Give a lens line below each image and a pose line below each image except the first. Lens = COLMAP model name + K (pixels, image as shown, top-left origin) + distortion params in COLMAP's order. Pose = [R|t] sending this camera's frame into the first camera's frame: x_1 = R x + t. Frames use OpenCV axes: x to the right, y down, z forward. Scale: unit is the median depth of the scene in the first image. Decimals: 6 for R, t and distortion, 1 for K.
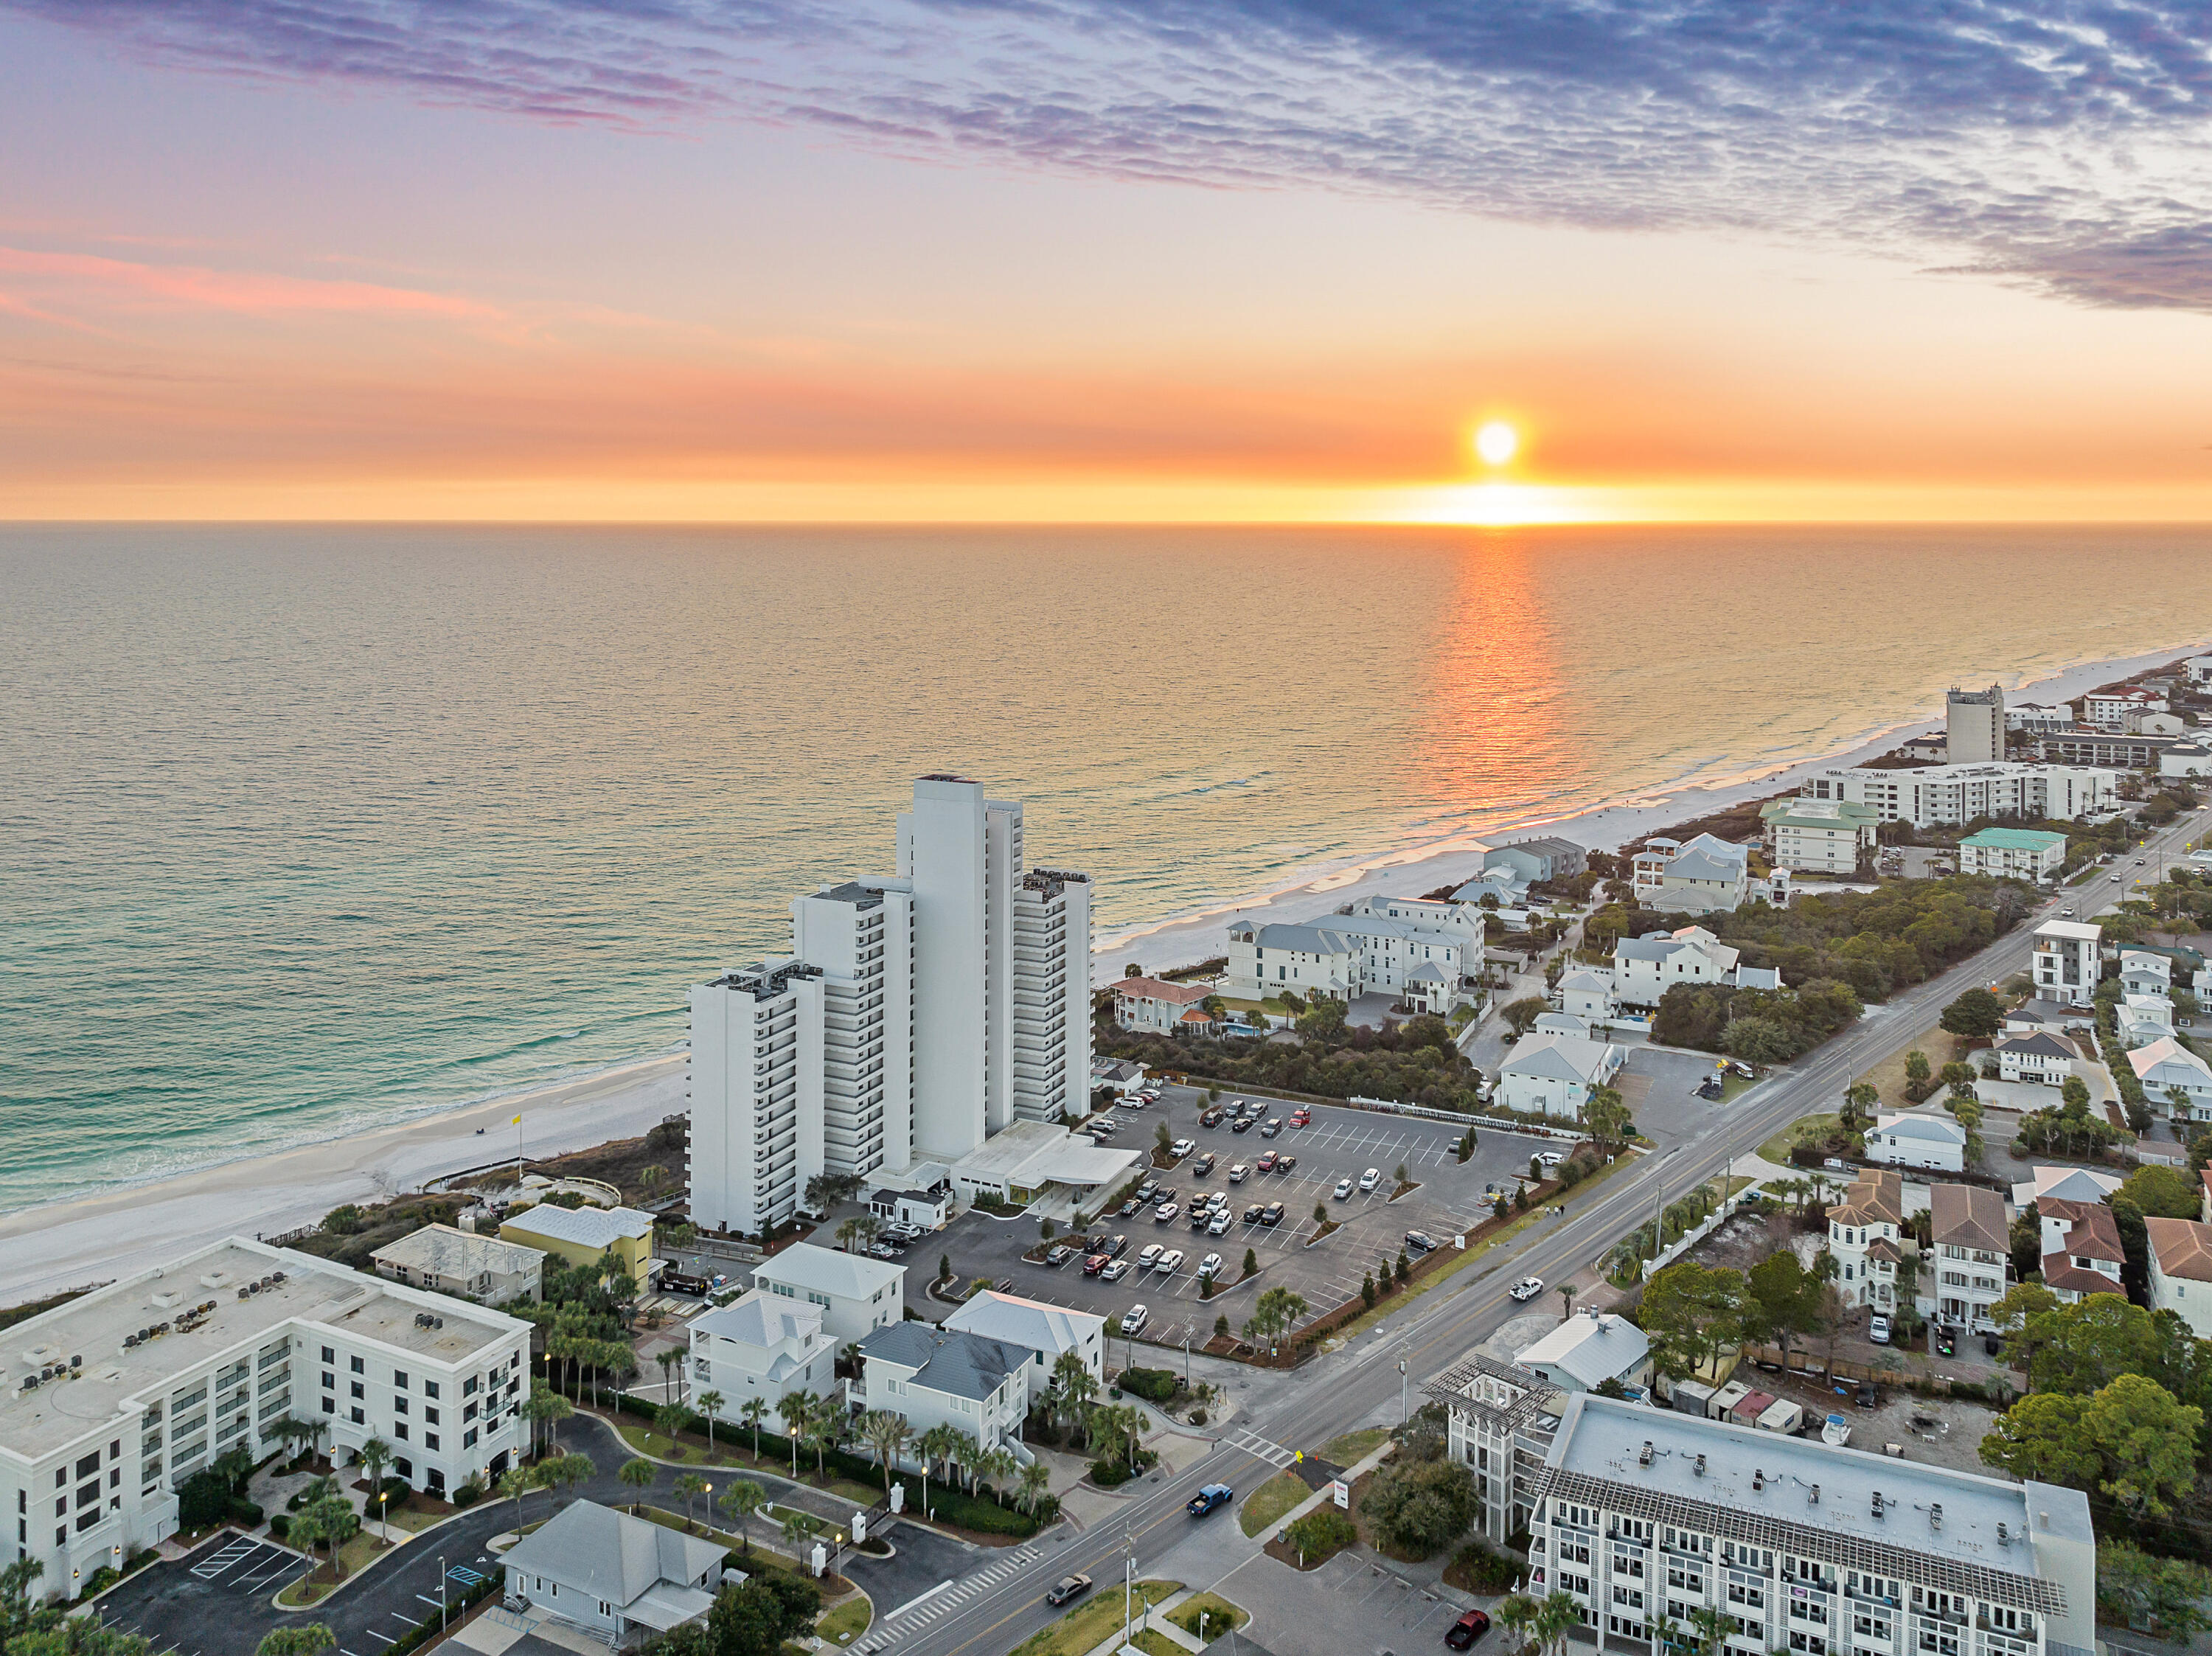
lens RADIAL K [[1565.9, 0, 1062.8], [0, 1565.9, 868.8], [0, 0, 1]] dist [-0.004061, -0.096401]
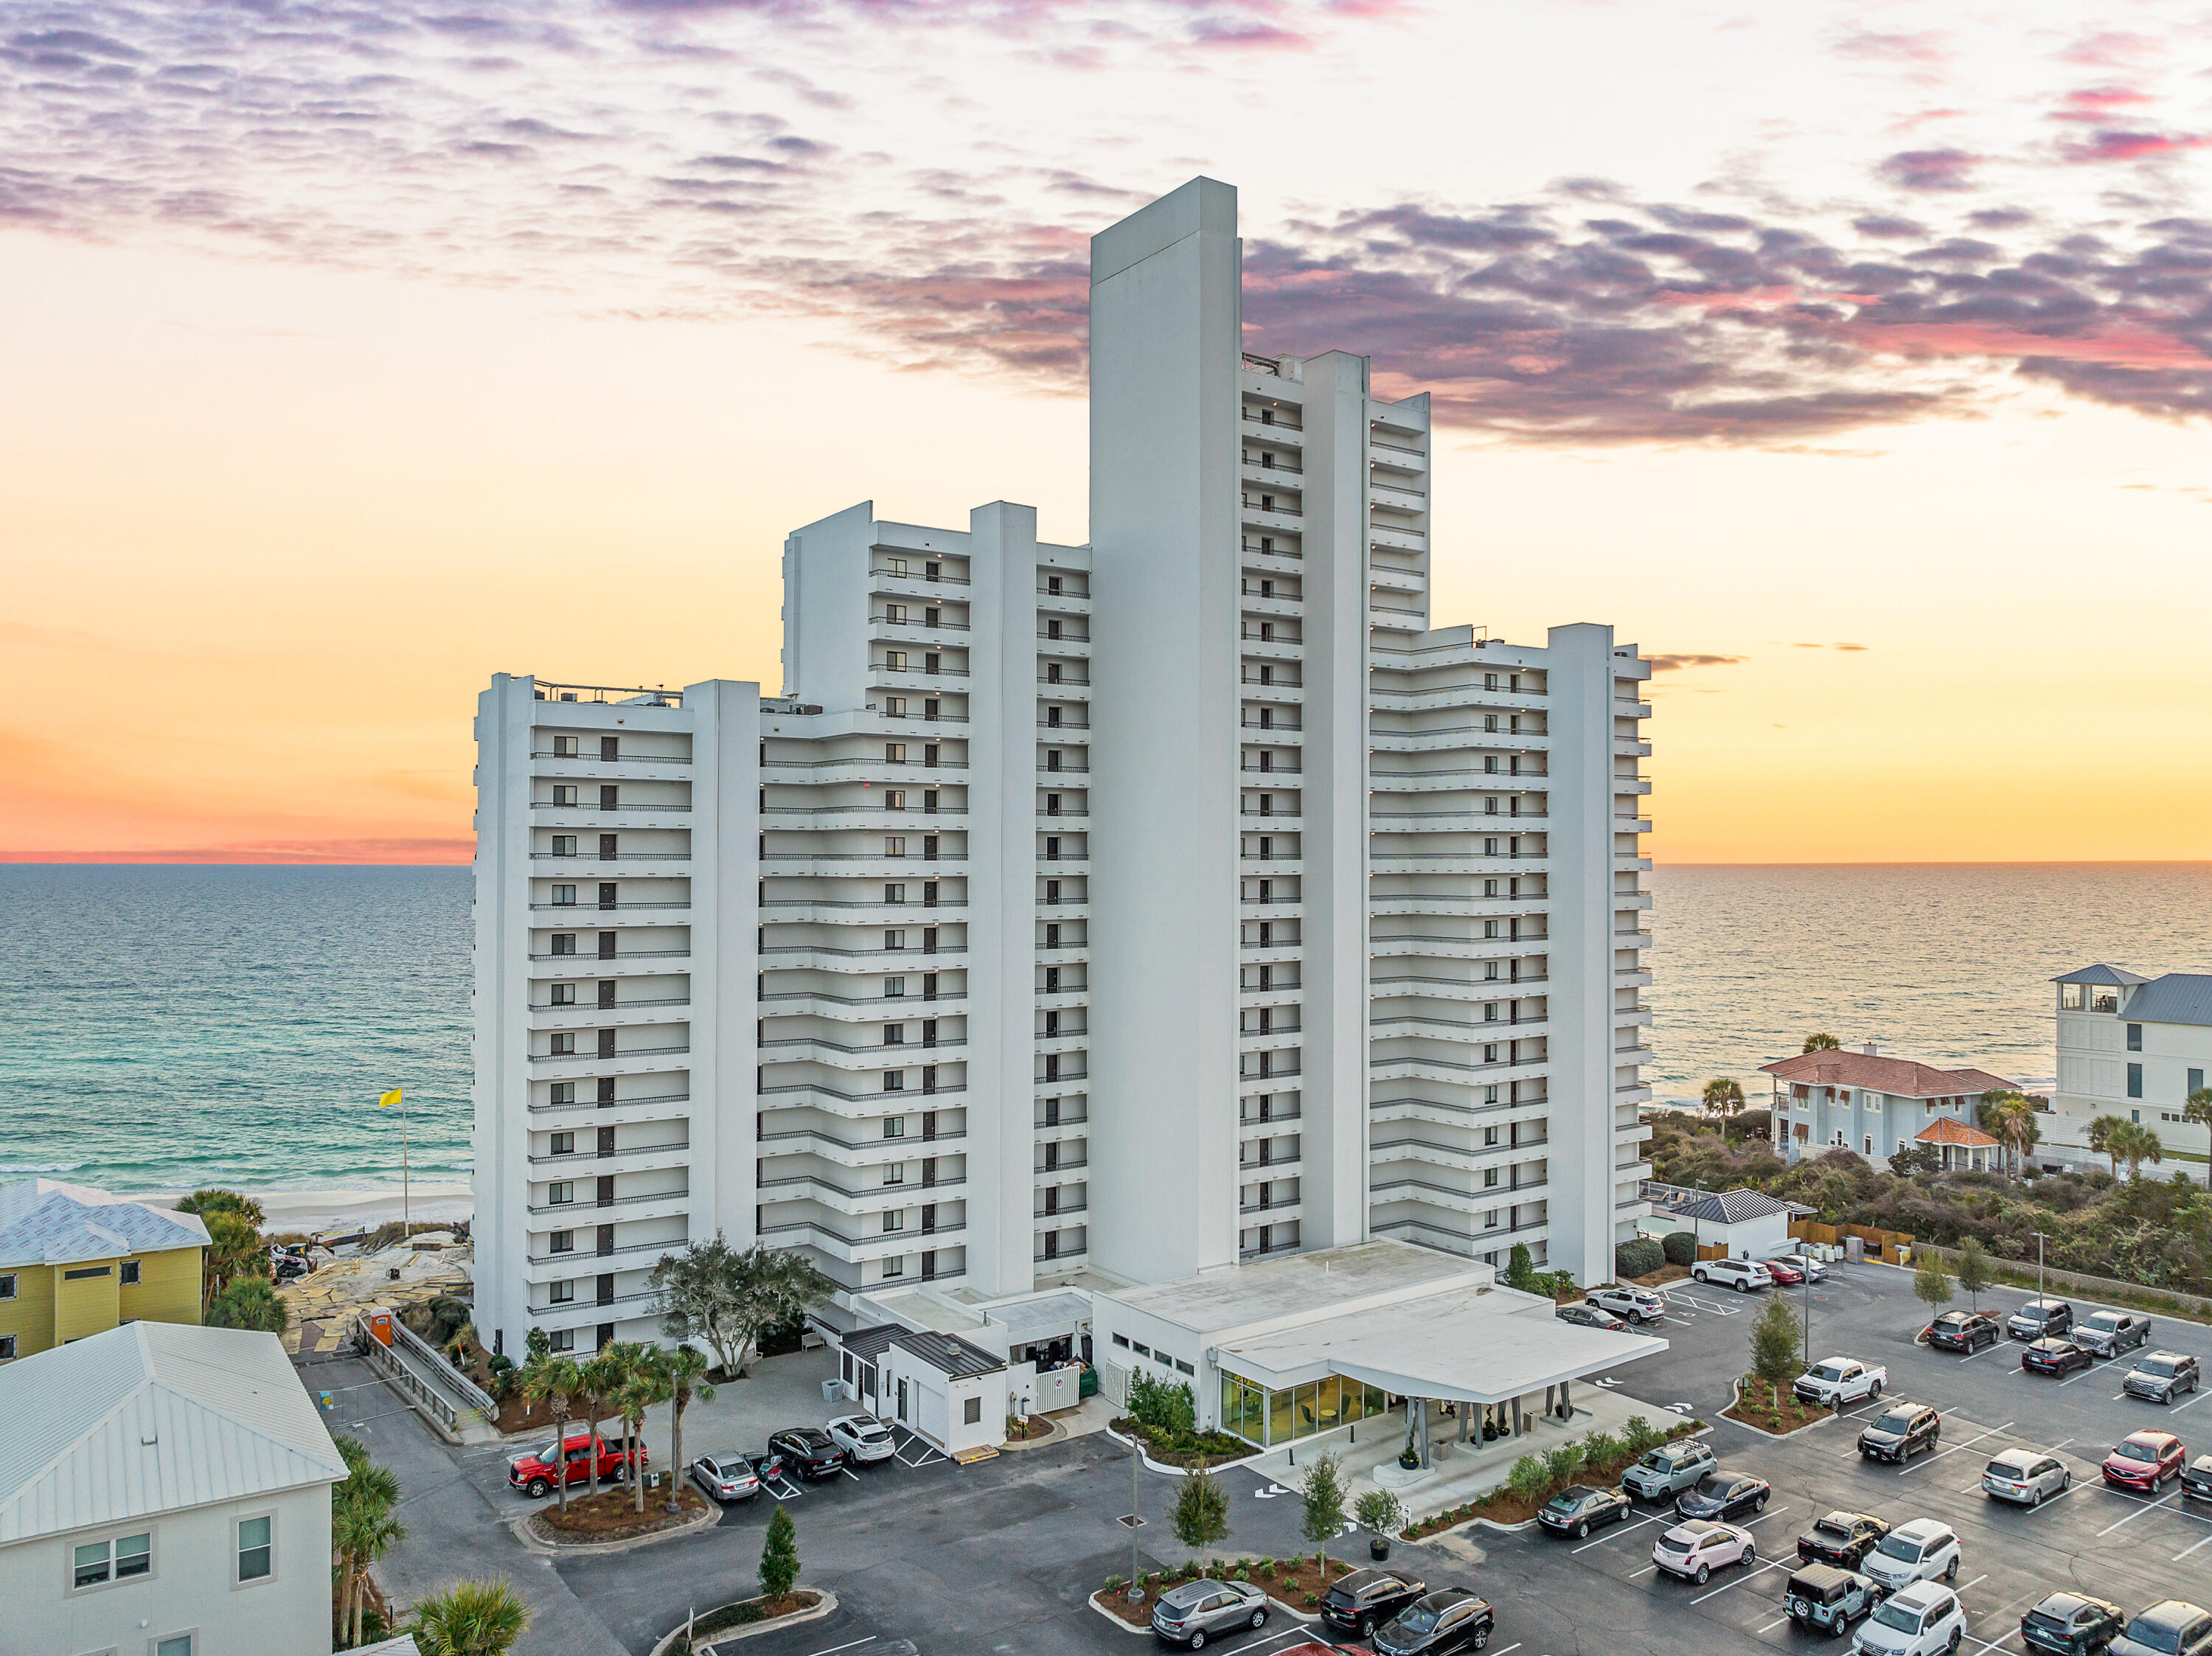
lens RADIAL K [[1607.8, 0, 1106.0], [0, 1607.8, 828.0], [0, 0, 1]] dist [-0.060798, 0.026854]
pose [[0.892937, 0.015428, -0.449918, 0.085839], [-0.111398, 0.975904, -0.187623, 0.144846], [0.436182, 0.217655, 0.873139, 0.623961]]
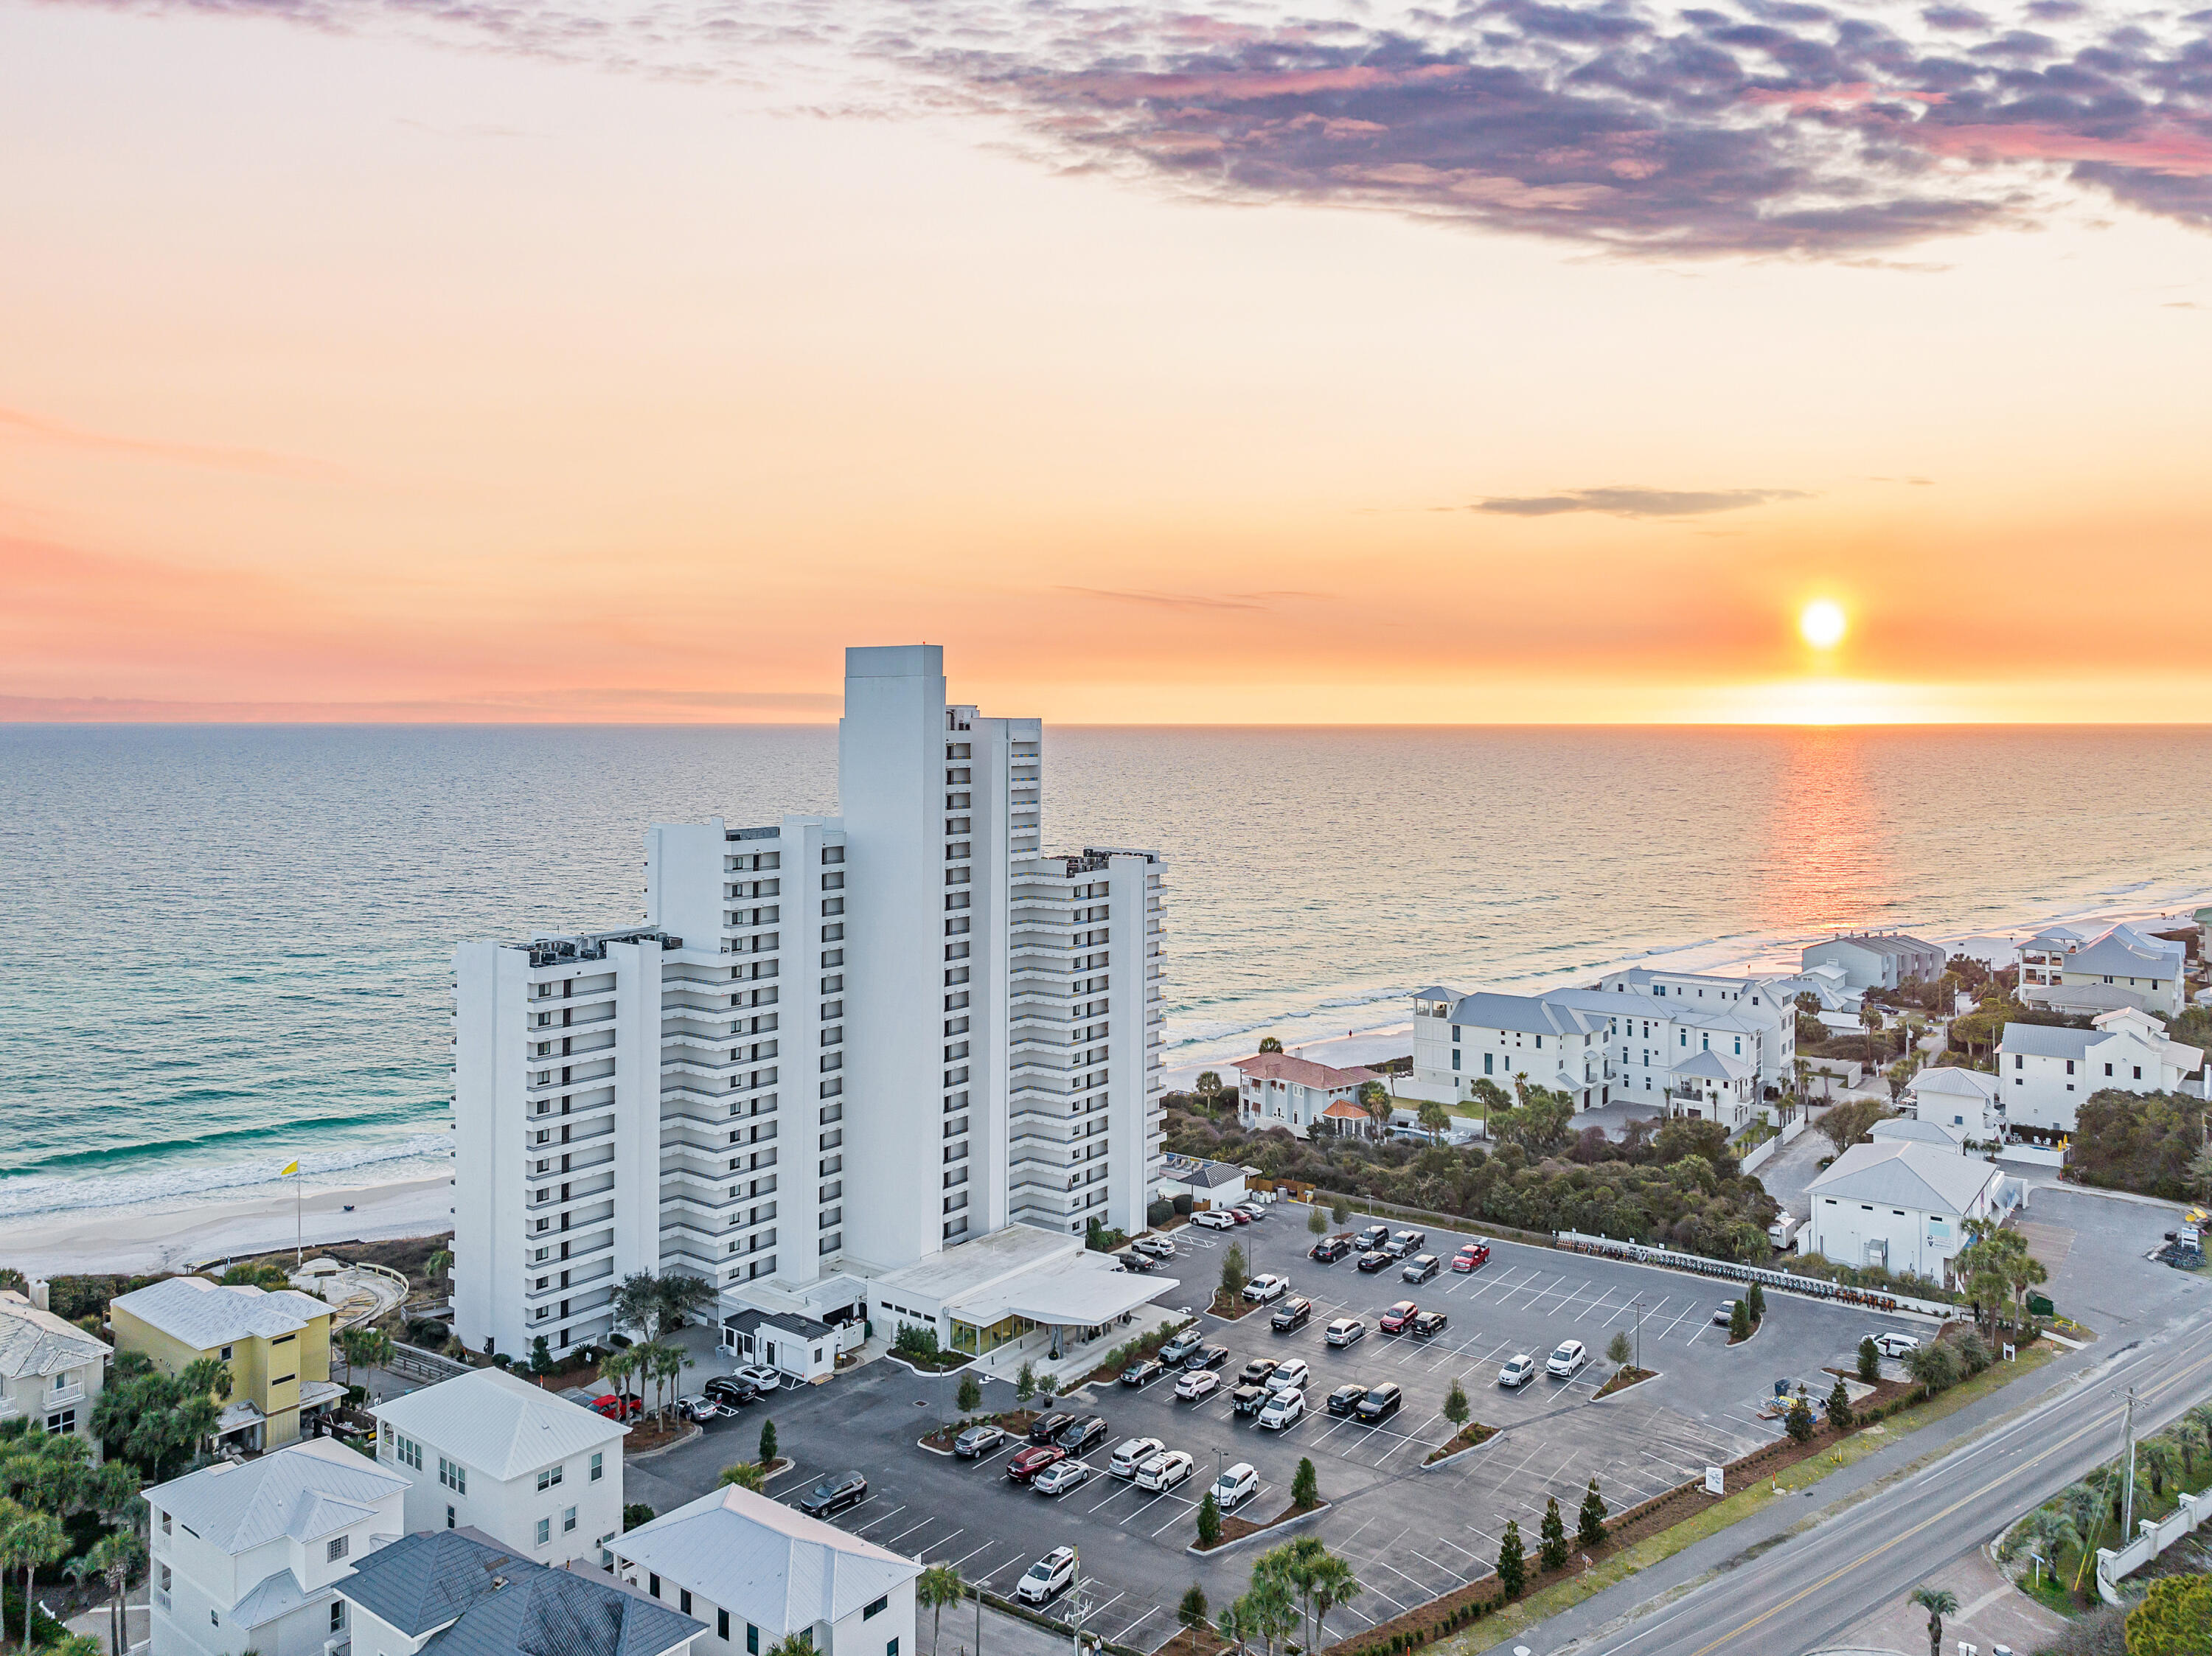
lens RADIAL K [[1607.8, 0, 1106.0], [0, 1607.8, 828.0], [0, 0, 1]] dist [-0.060798, 0.026854]
pose [[0.986385, 0.028534, -0.161958, 0.111039], [-0.050533, 0.989775, -0.133383, 0.086583], [0.156496, 0.139751, 0.977742, 0.351244]]
